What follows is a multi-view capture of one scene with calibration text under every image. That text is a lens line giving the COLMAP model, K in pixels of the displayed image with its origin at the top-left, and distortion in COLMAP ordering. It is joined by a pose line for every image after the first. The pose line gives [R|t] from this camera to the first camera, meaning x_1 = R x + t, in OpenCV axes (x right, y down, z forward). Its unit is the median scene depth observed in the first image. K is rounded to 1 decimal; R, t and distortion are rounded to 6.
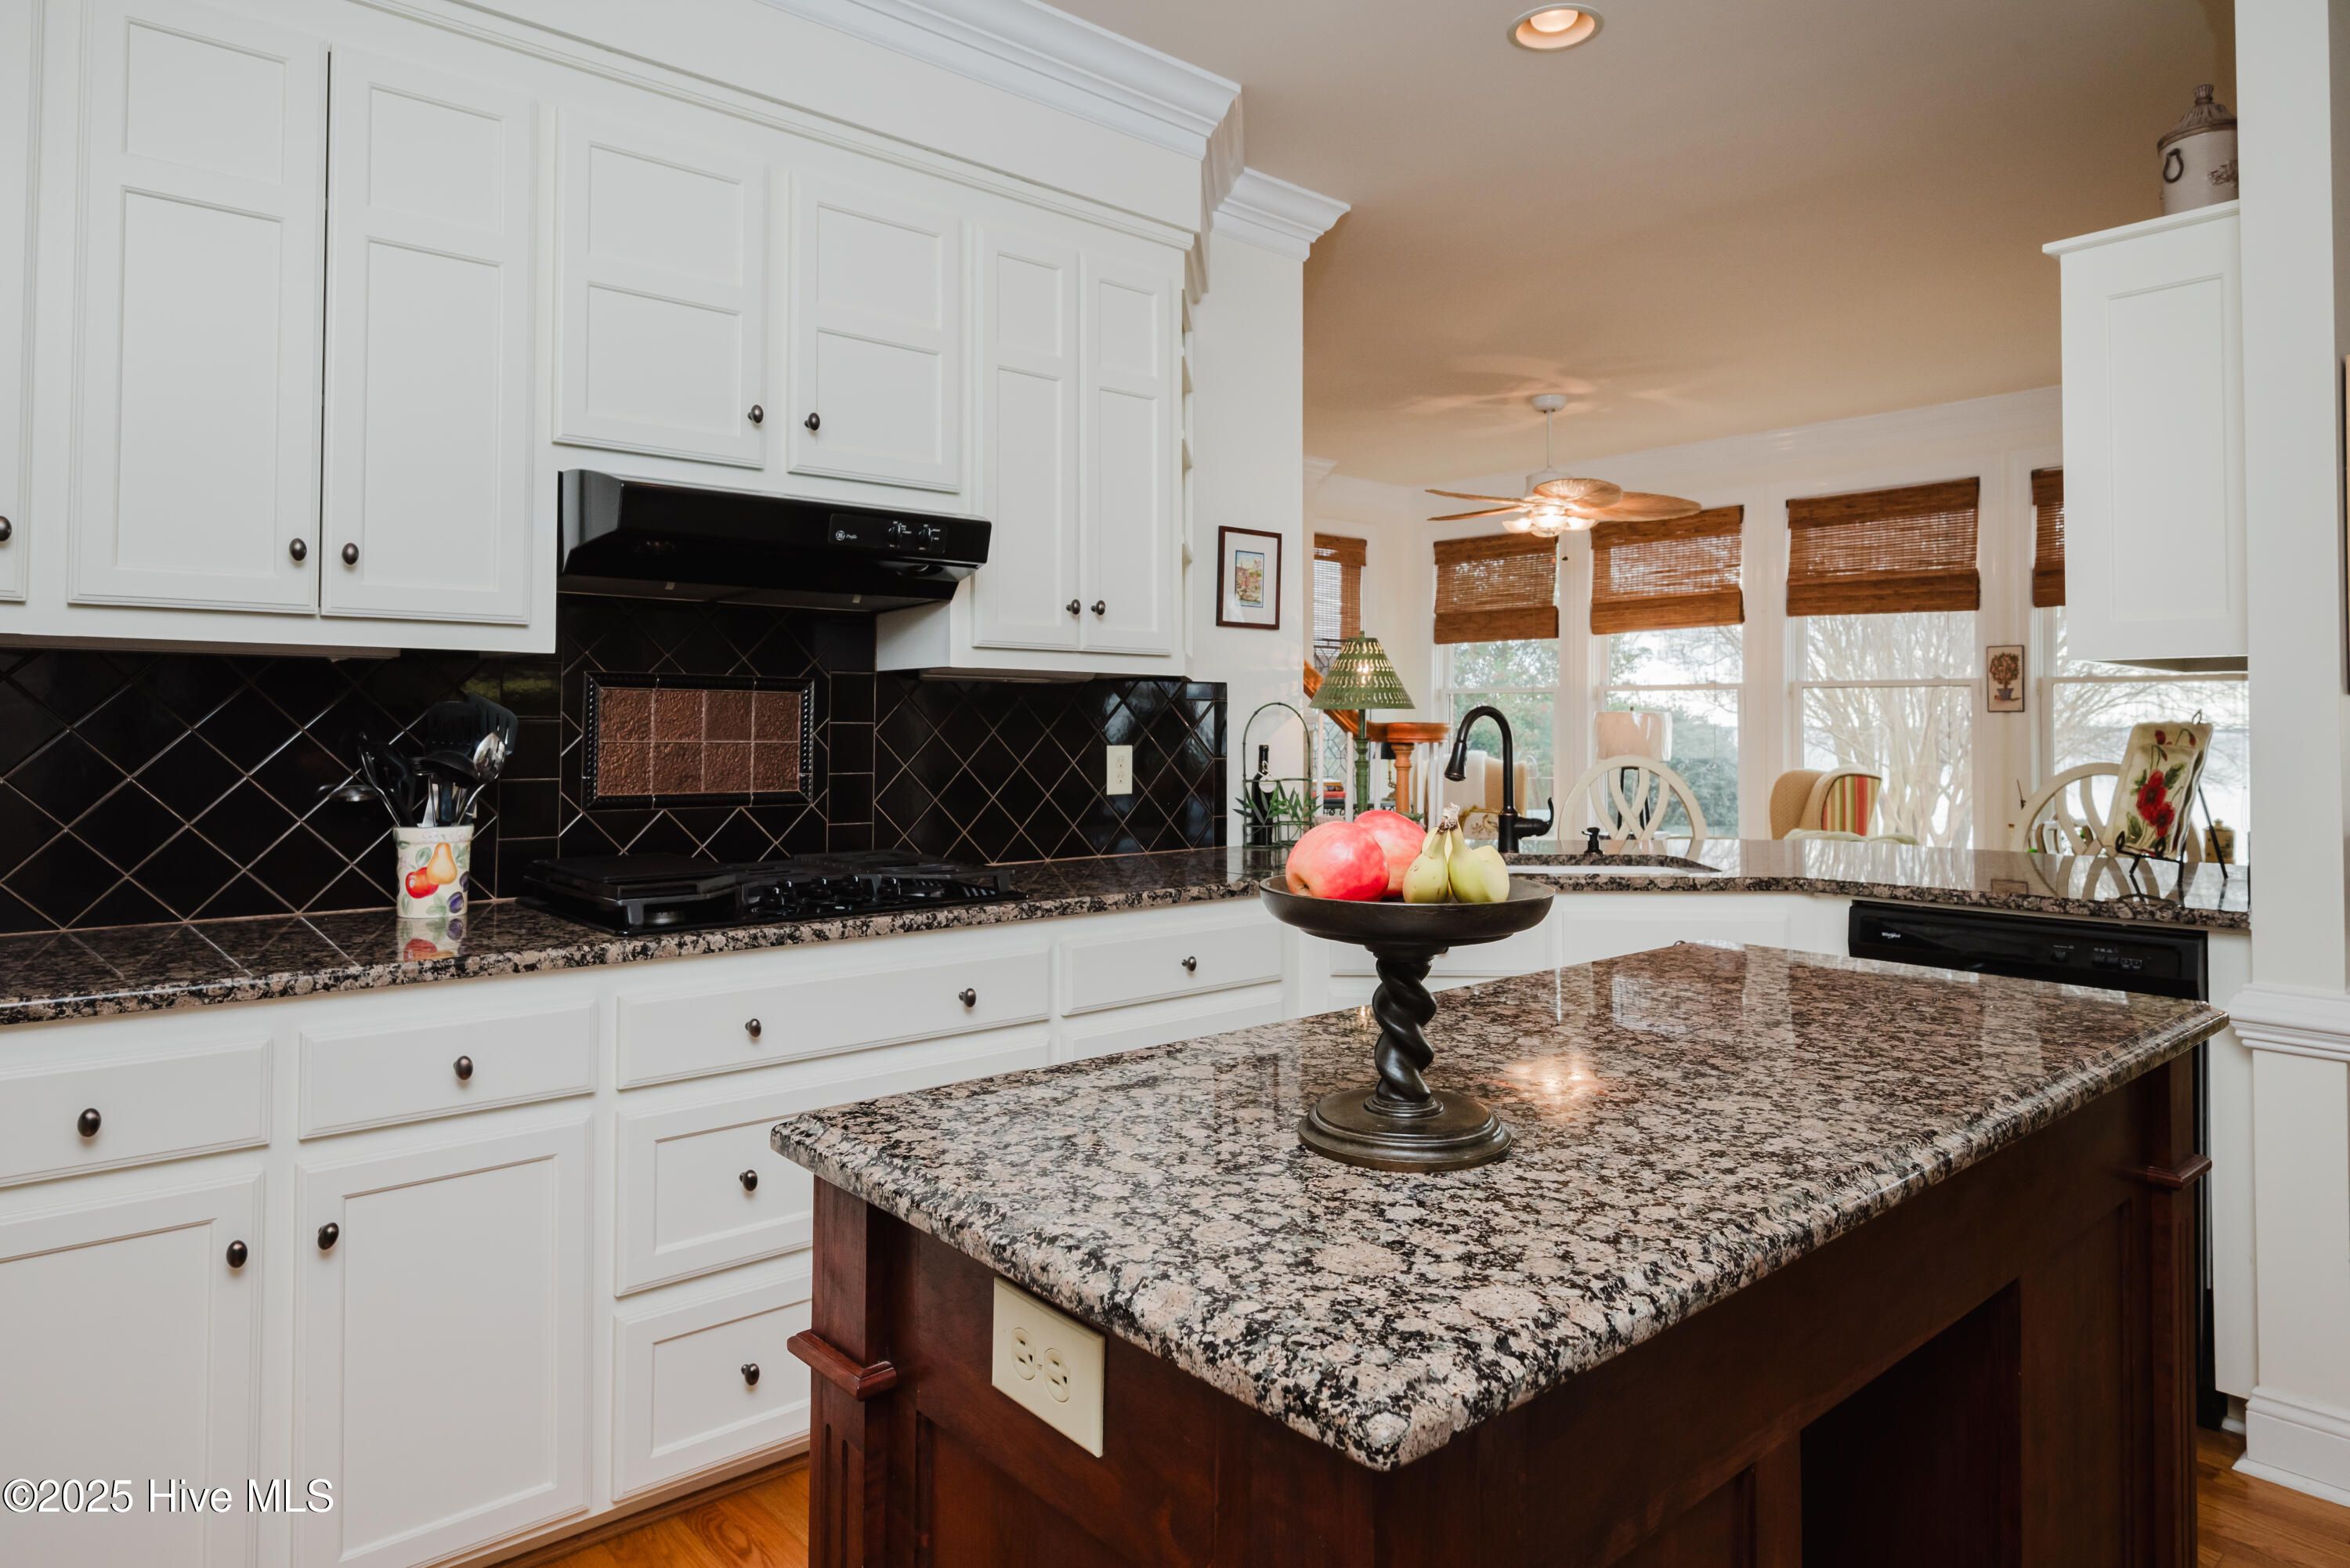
lens RADIAL K [[1396.0, 0, 1174.0], [0, 1396.0, 688.4], [0, 0, 1]] dist [0.000564, -0.000132]
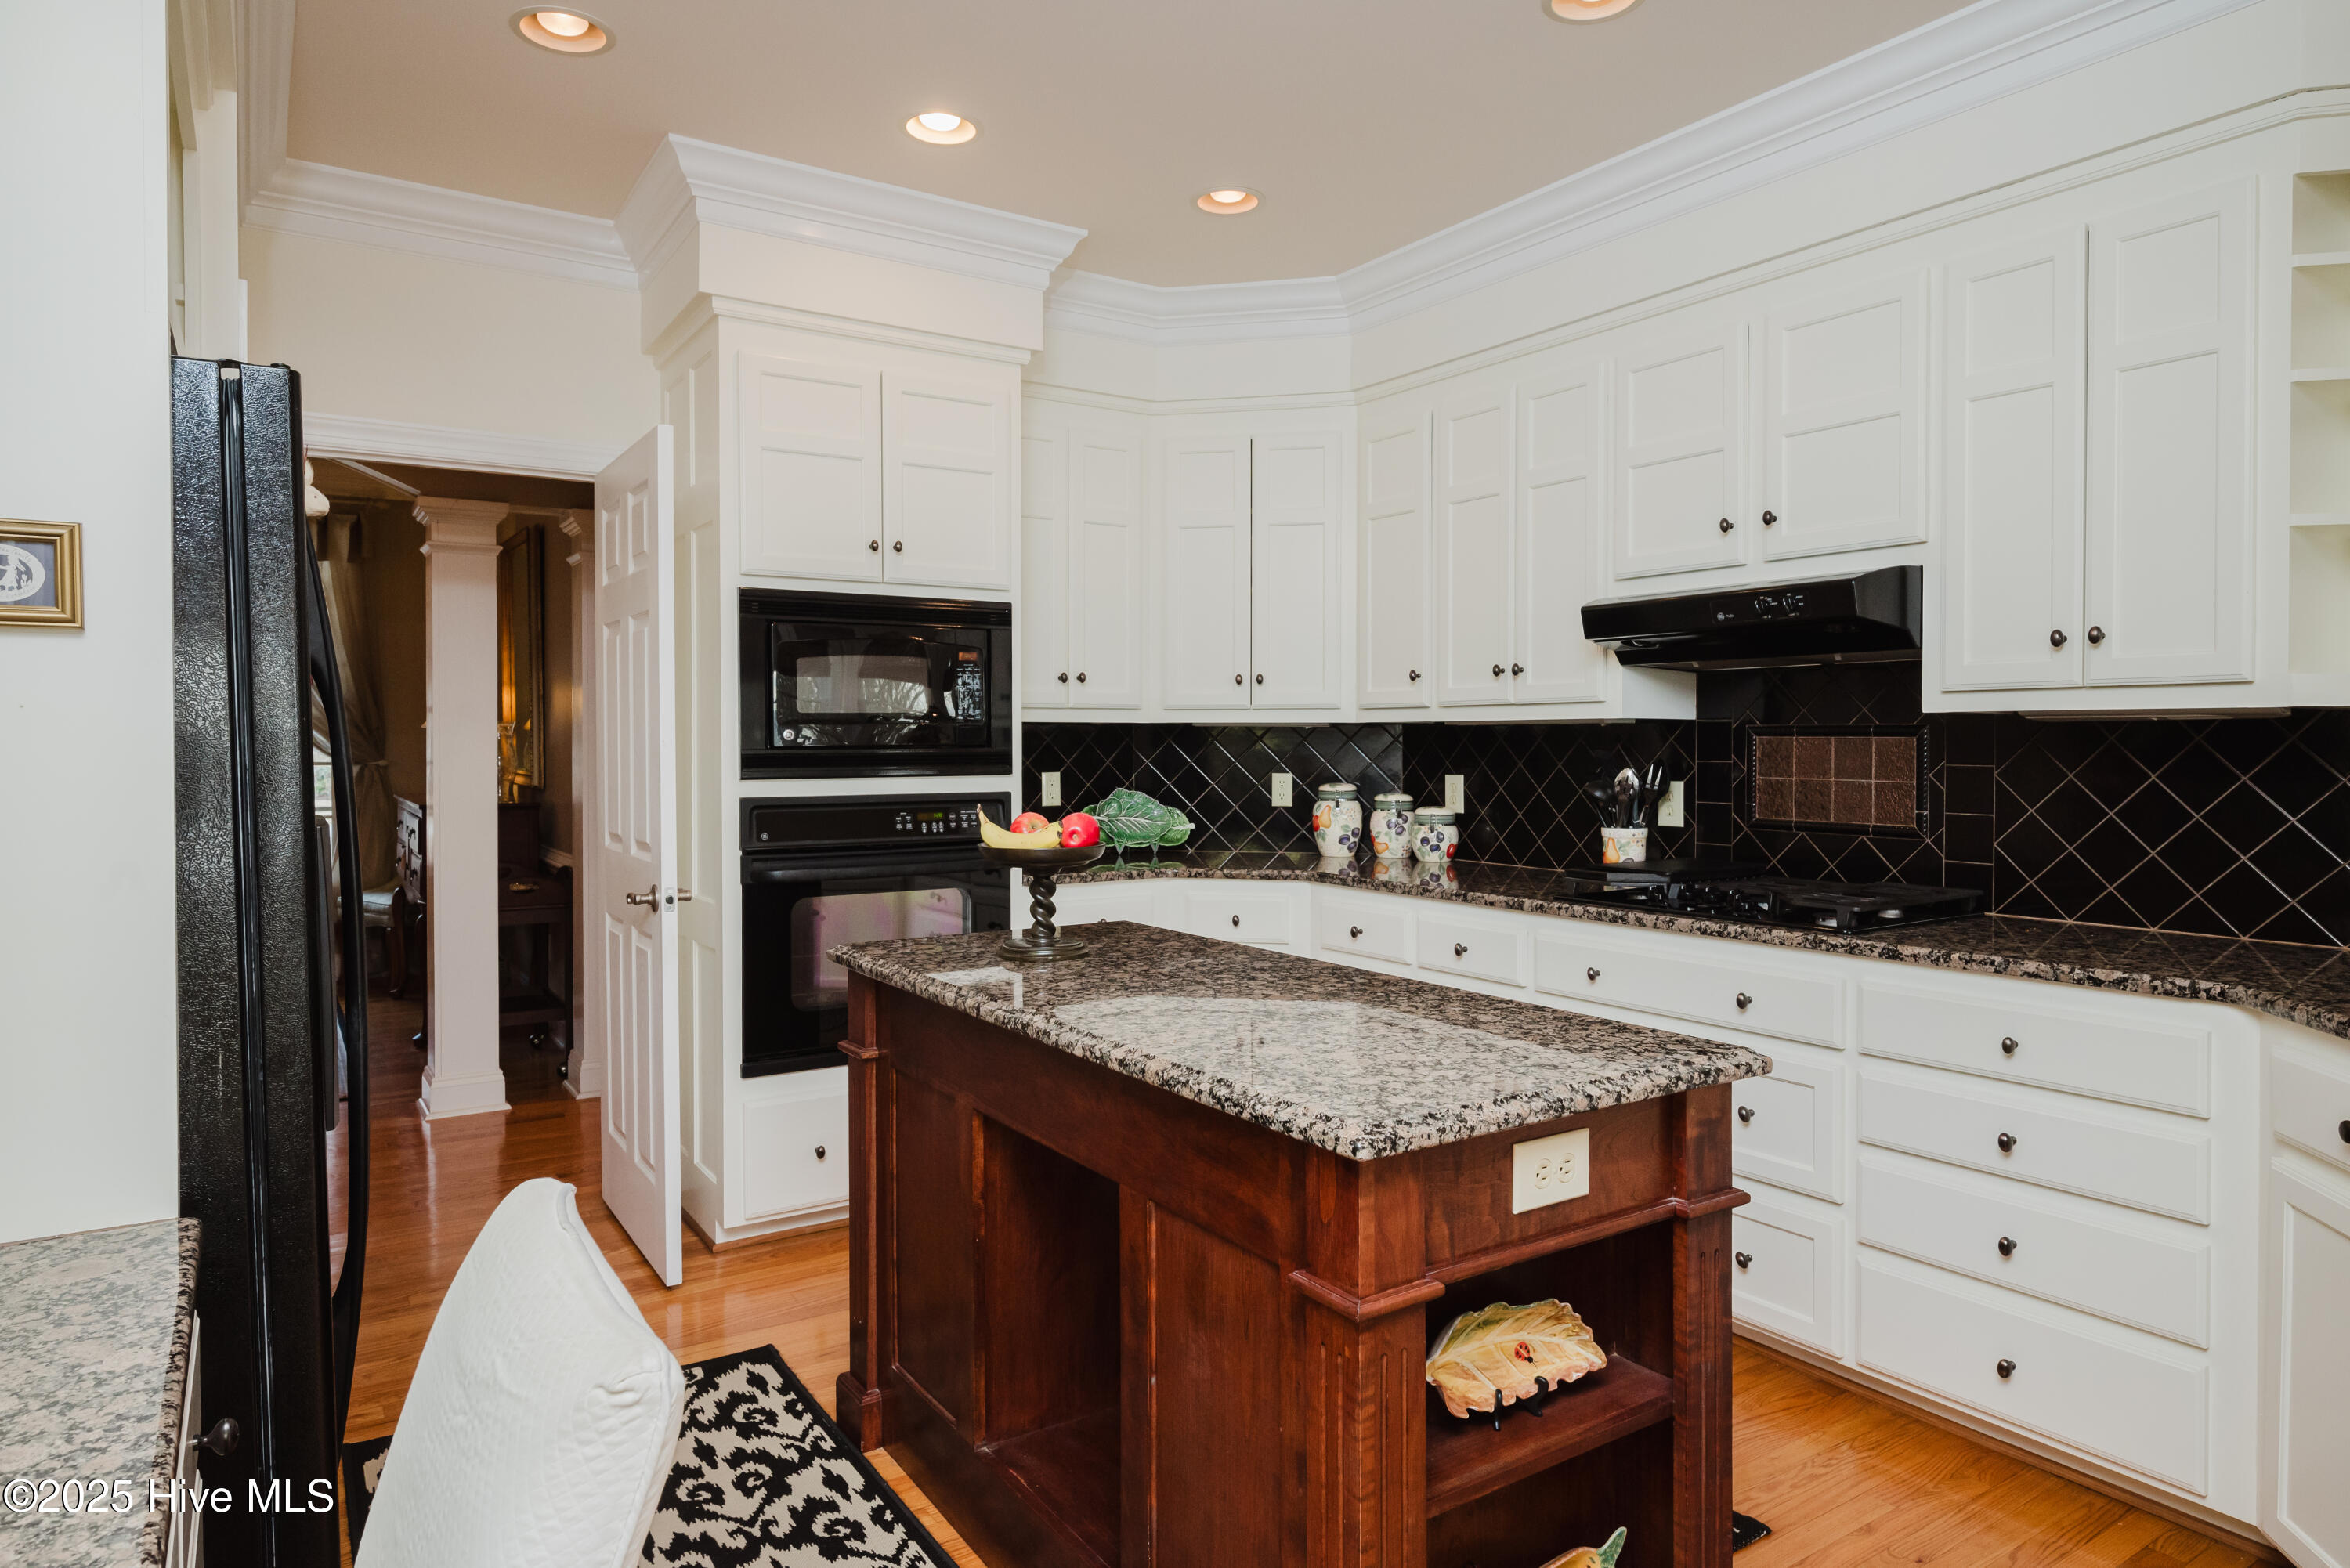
lens RADIAL K [[1399.3, 0, 1175.0], [0, 1399.3, 784.0], [0, 0, 1]] dist [0.000861, 0.000012]
pose [[-0.129596, 0.026842, -0.991204, 1.045592], [0.026232, 0.999376, 0.023634, -0.001911], [0.991220, -0.022938, -0.130219, 0.659283]]
